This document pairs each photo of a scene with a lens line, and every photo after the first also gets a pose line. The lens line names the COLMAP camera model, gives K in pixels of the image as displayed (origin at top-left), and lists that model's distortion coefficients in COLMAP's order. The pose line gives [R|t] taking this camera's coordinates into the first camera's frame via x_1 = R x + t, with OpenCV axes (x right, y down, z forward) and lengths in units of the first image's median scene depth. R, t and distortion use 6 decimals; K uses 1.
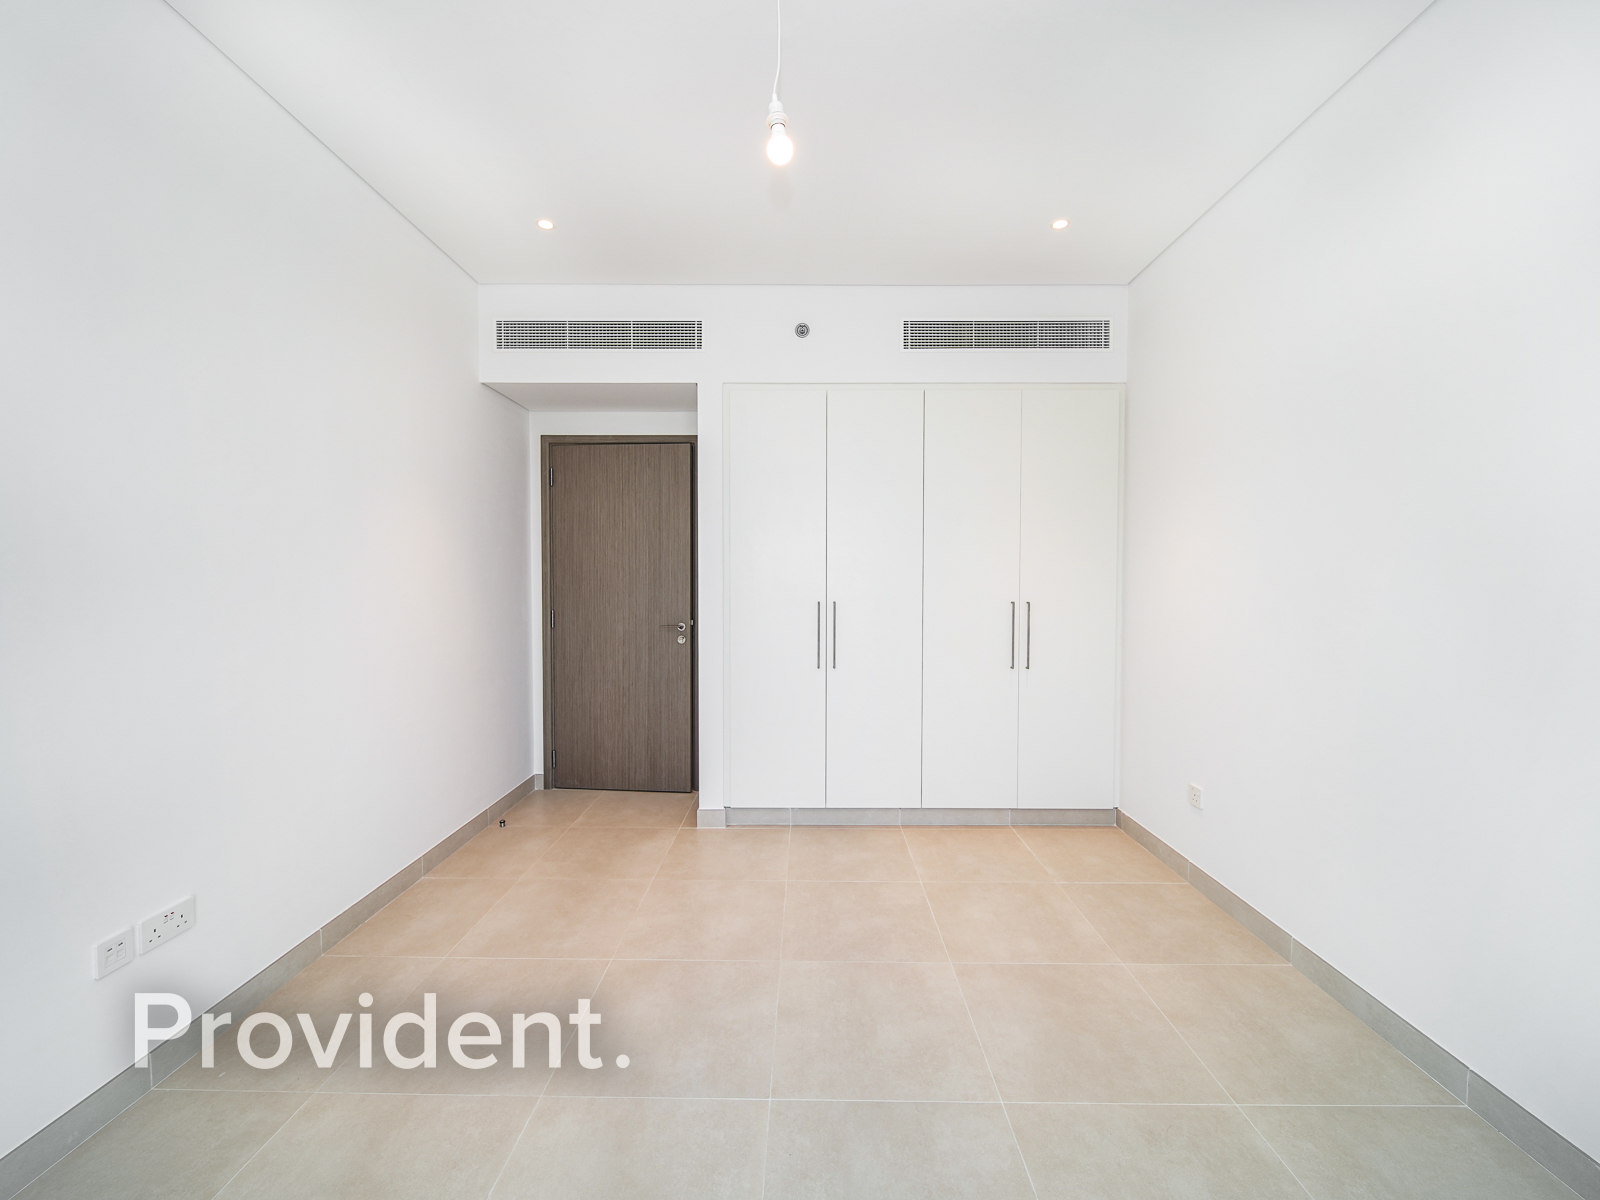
lens RADIAL K [[658.7, 0, 804.3], [0, 658.7, 602.6], [0, 0, 1]] dist [0.002618, -0.002220]
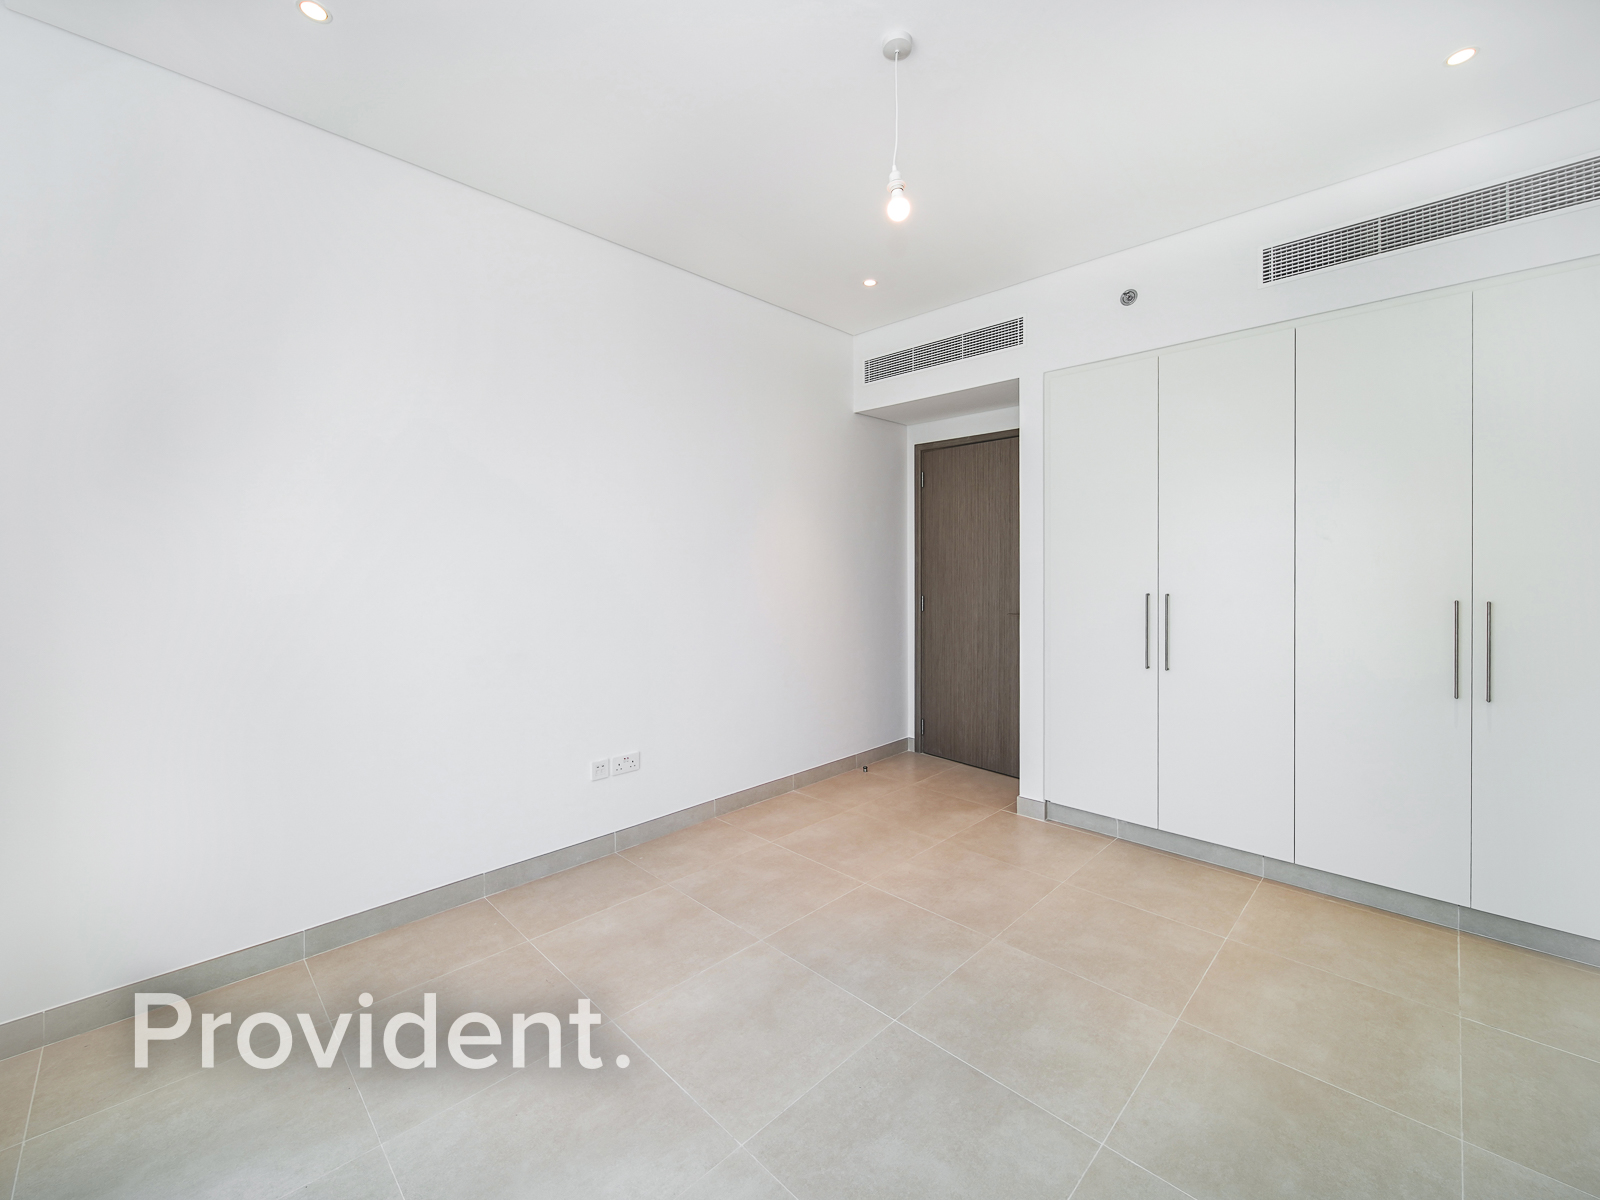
lens RADIAL K [[693.9, 0, 800.5], [0, 693.9, 575.8], [0, 0, 1]] dist [-0.001124, -0.000679]
pose [[0.701159, 0.006921, -0.712971, 0.354748], [-0.023527, 0.999633, -0.013433, -0.001841], [0.712617, 0.026193, 0.701064, 0.005828]]
